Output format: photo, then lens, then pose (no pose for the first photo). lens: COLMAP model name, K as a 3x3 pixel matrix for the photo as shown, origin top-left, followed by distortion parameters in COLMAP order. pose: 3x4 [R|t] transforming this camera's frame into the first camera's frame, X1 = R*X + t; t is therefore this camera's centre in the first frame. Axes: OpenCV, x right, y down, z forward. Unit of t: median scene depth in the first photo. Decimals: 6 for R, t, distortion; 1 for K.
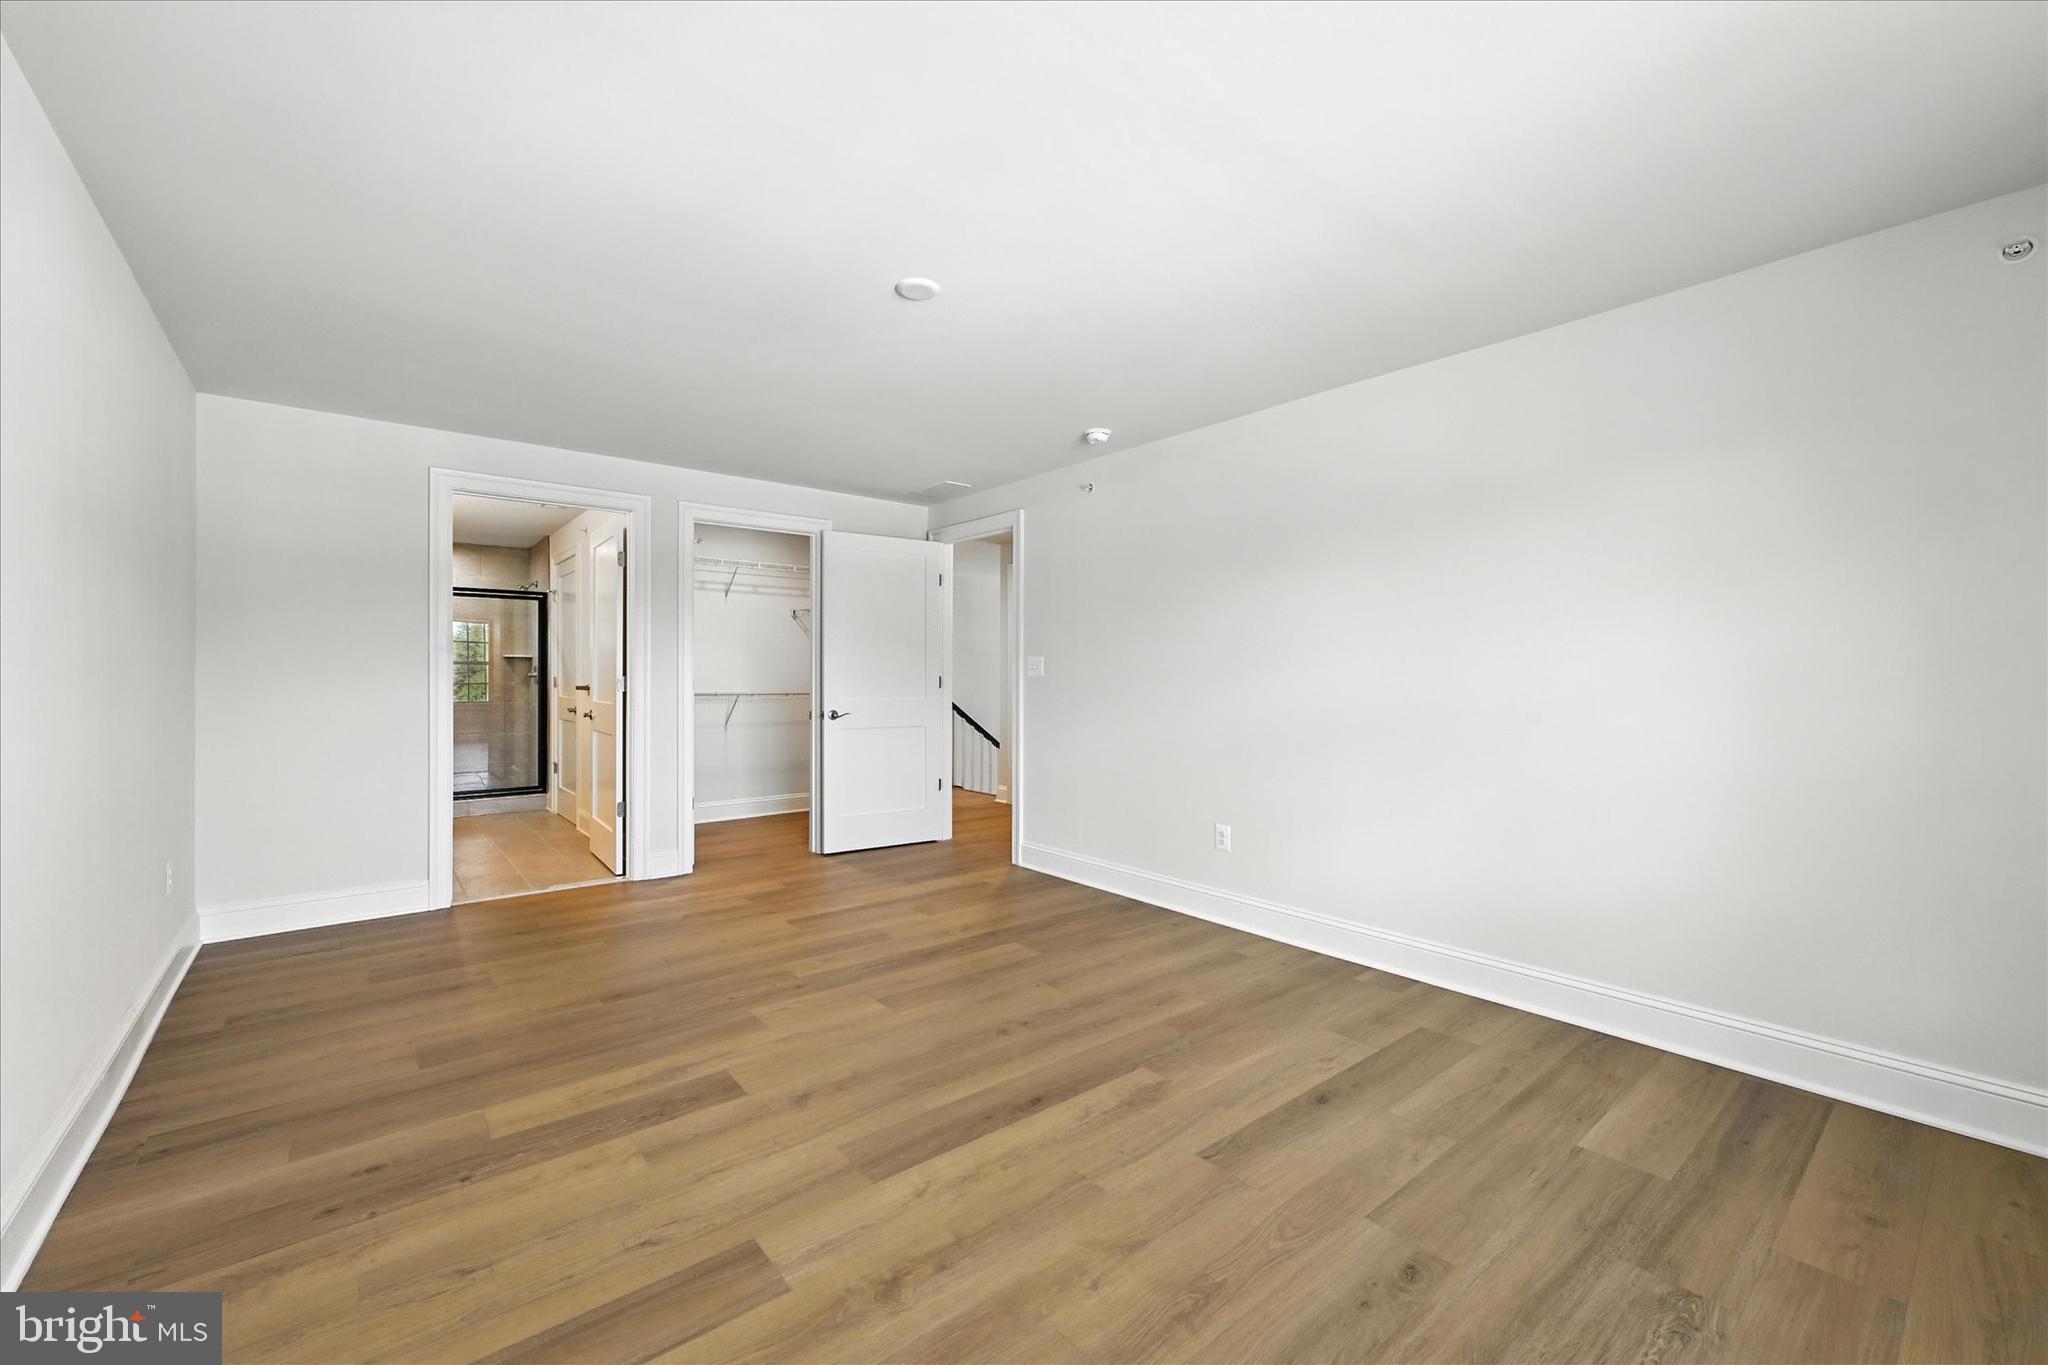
lens RADIAL K [[817.4, 0, 1023.1], [0, 817.4, 673.8], [0, 0, 1]] dist [-0.001915, 0.000081]
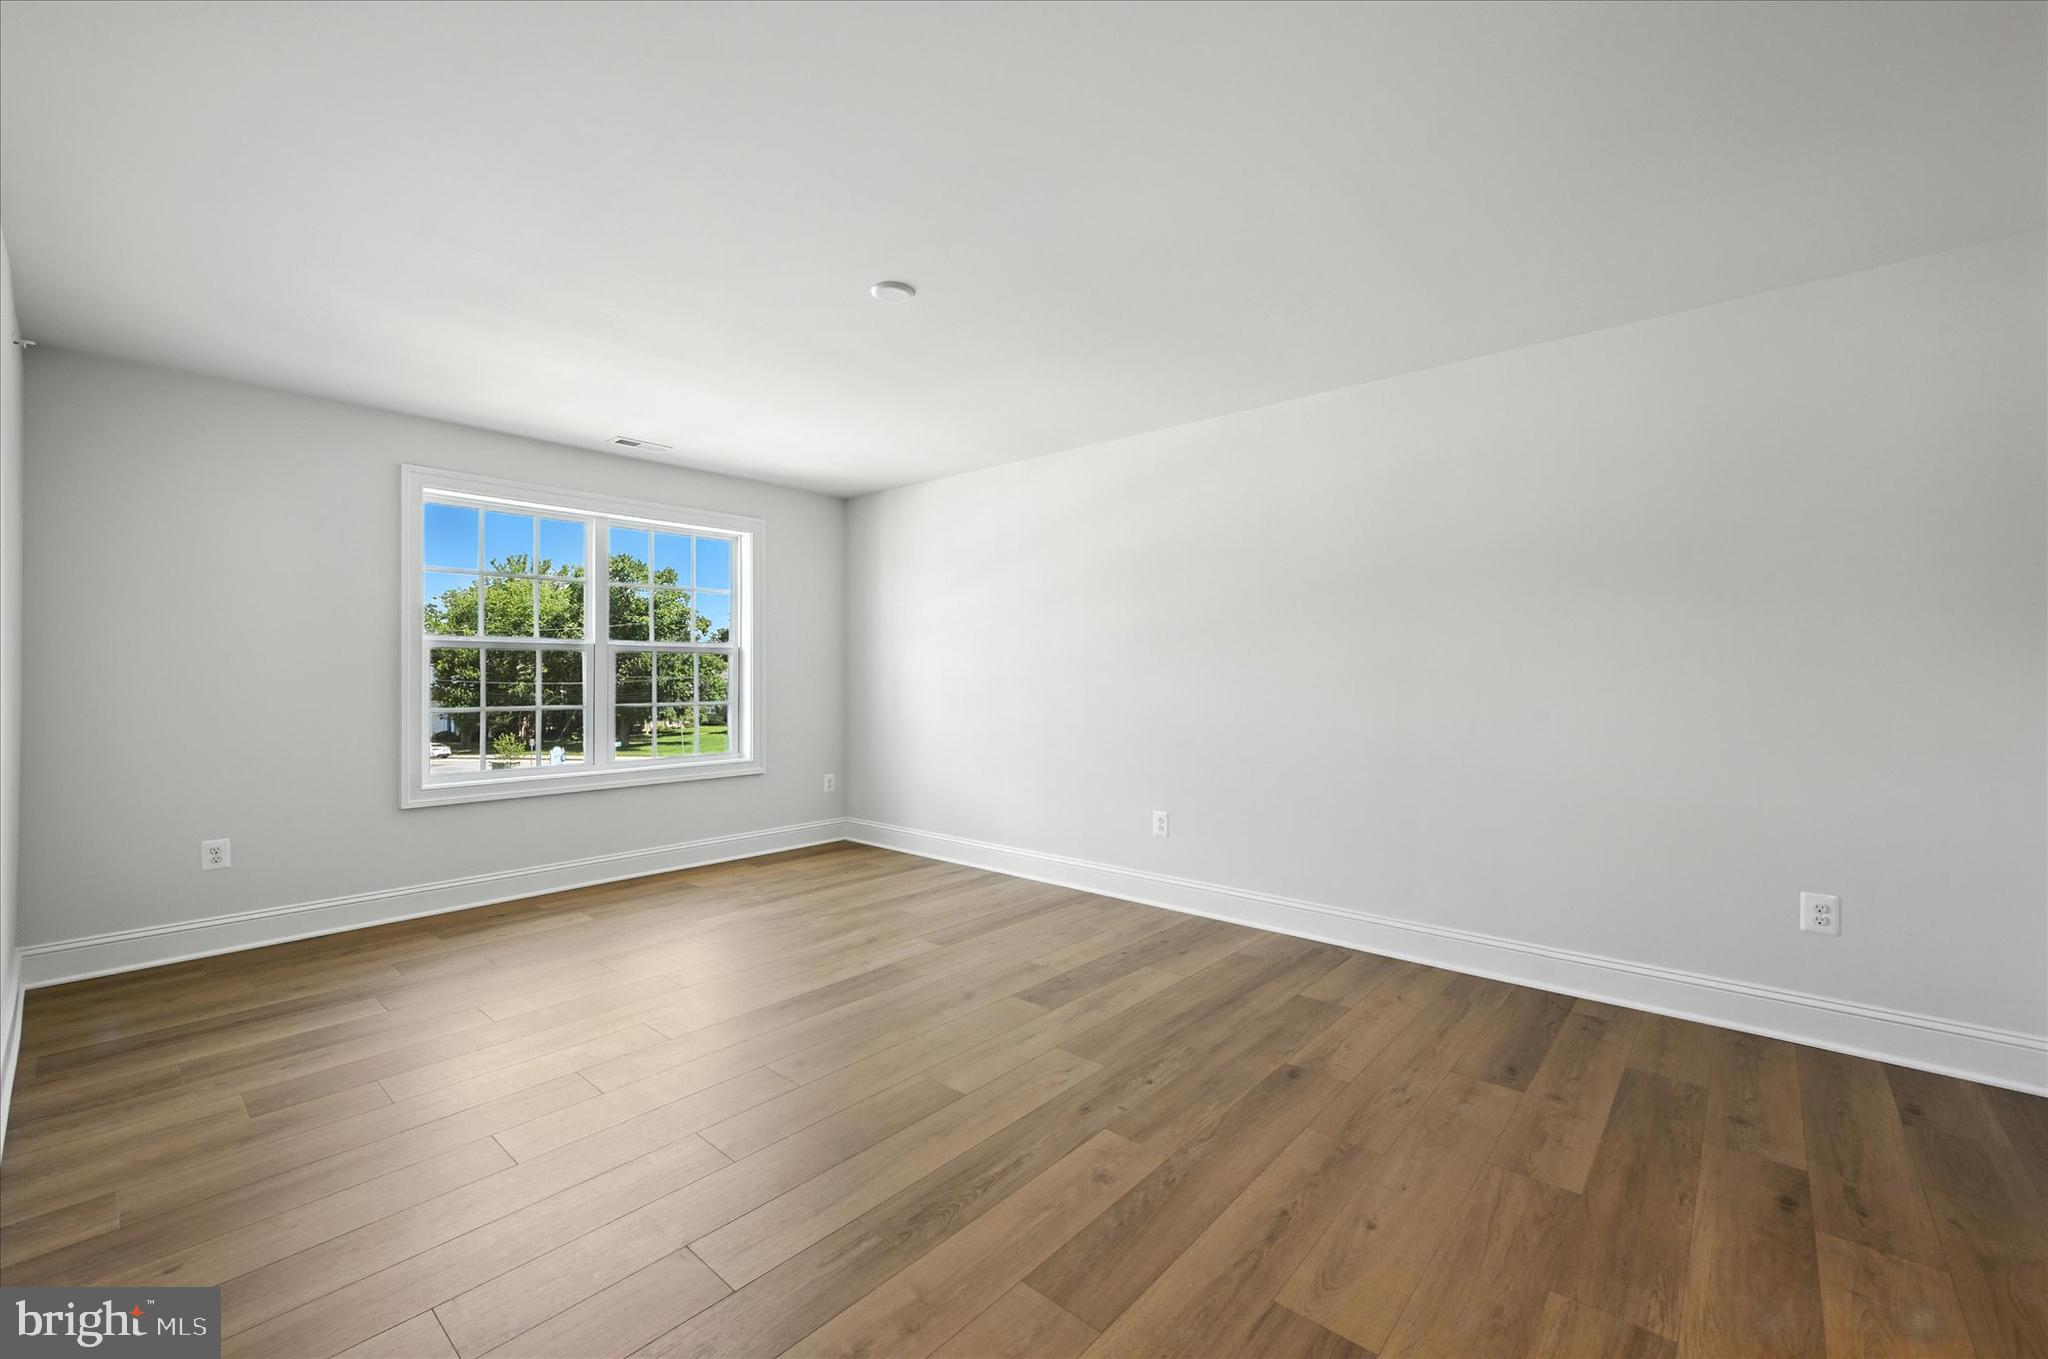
lens RADIAL K [[817.4, 0, 1021.5], [0, 817.4, 681.7], [0, 0, 1]] dist [-0.001915, 0.000081]
pose [[-0.986325, -0.000555, -0.164808, -0.104676], [-0.001464, 0.999984, 0.005397, 0.006789], [0.164803, 0.005565, -0.986311, 1.745992]]
